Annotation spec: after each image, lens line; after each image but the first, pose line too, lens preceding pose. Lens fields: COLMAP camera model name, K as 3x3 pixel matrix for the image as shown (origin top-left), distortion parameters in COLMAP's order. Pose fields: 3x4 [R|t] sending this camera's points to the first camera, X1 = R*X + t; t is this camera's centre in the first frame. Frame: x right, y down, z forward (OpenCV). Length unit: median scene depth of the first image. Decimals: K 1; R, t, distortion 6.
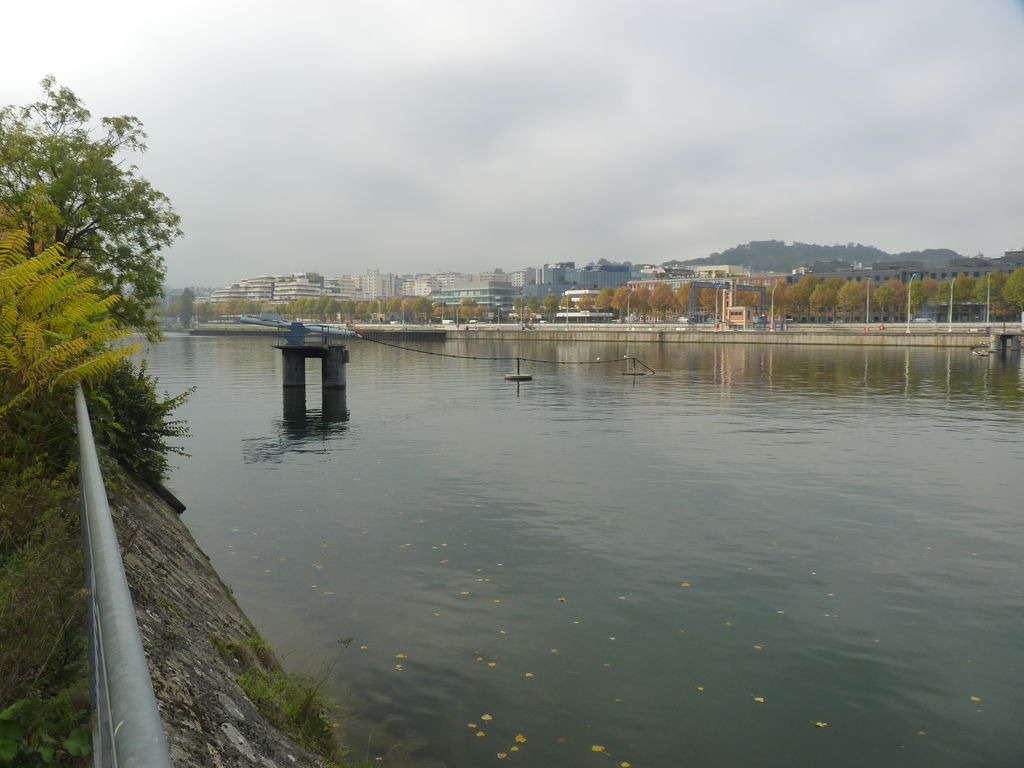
lens RADIAL K [[802.9, 0, 512.5], [0, 802.9, 384.7], [0, 0, 1]] dist [-0.009009, 0.000323]
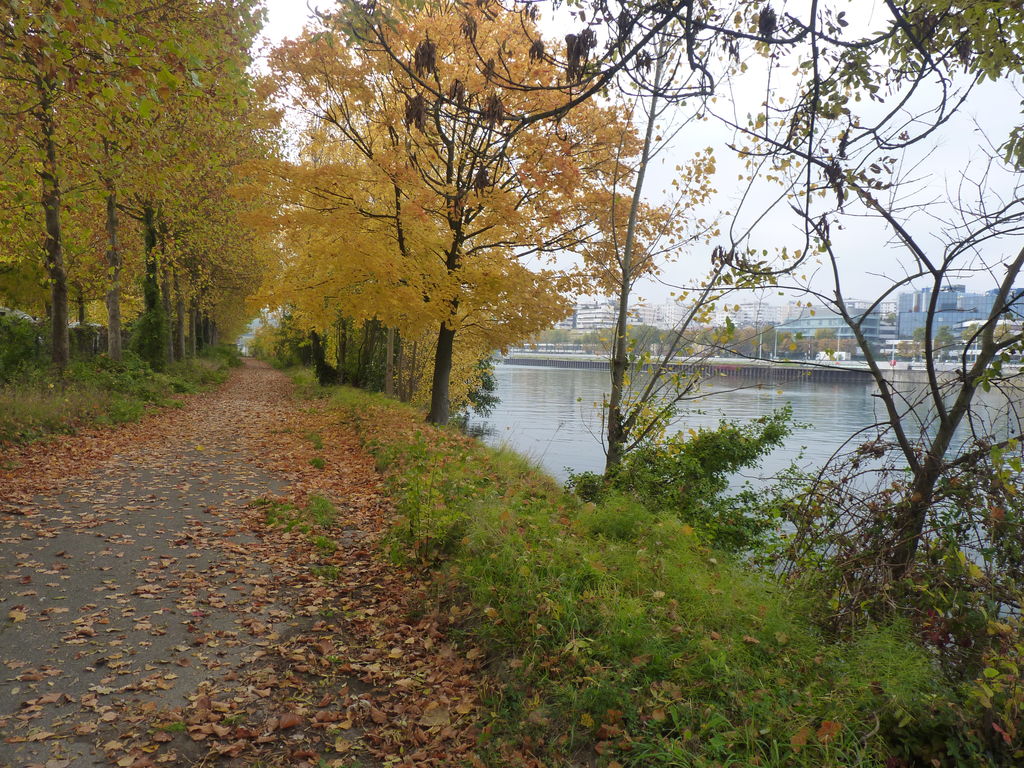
lens RADIAL K [[802.9, 0, 511.9], [0, 802.9, 383.9], [0, 0, 1]] dist [-0.009009, 0.000323]
pose [[0.947324, 0.035301, -0.318324, -0.074782], [-0.048715, 0.998225, -0.034273, -0.007354], [0.316549, 0.047975, 0.947362, 0.111966]]
